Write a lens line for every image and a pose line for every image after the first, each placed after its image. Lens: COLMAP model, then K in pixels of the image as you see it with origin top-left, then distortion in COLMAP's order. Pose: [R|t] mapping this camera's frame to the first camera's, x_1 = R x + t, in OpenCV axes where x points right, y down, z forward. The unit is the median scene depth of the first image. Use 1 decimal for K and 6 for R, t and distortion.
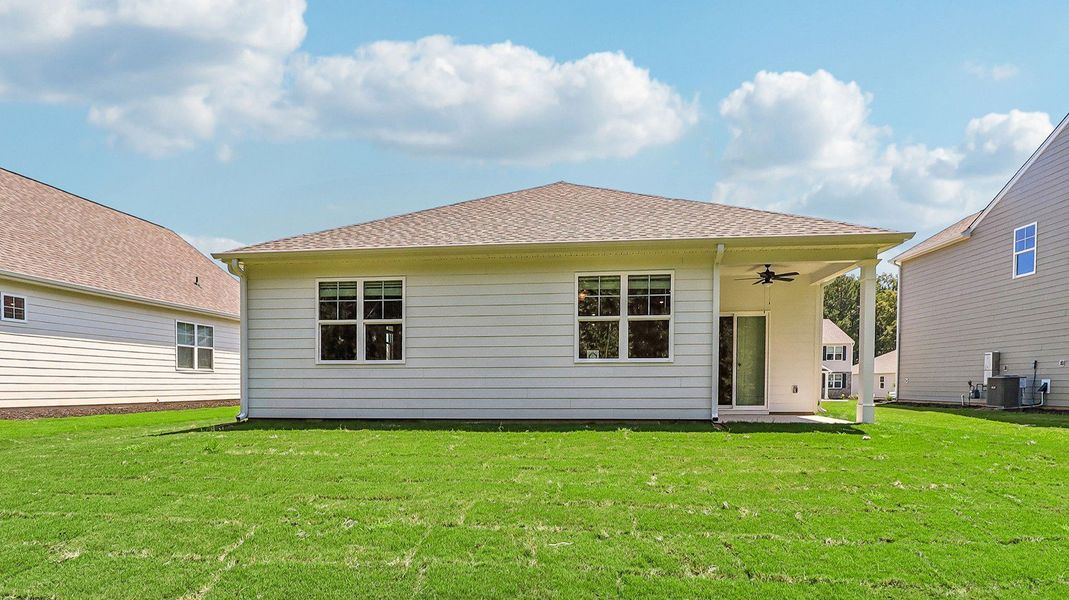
lens RADIAL K [[468.0, 0, 534.7], [0, 468.0, 321.8], [0, 0, 1]] dist [0.040056, 0.000120]
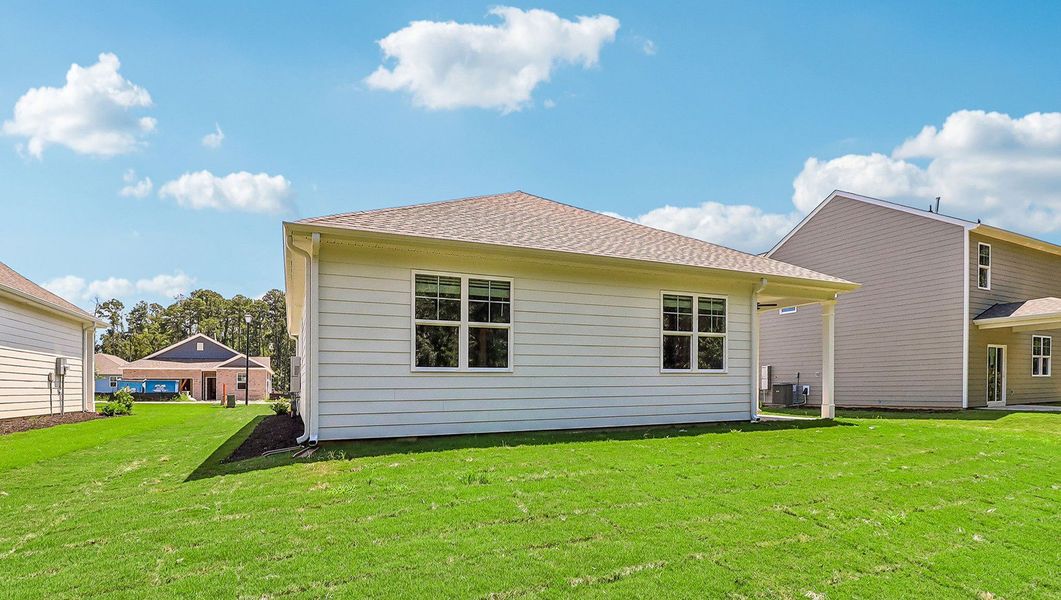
lens RADIAL K [[532.2, 0, 530.5], [0, 532.2, 300.0], [0, 0, 1]] dist [0.000863, 0.000006]
pose [[0.863196, 0.076881, 0.498981, -0.764664], [-0.052671, 0.996658, -0.062443, 0.010870], [-0.502114, 0.027618, 0.864360, 0.074562]]
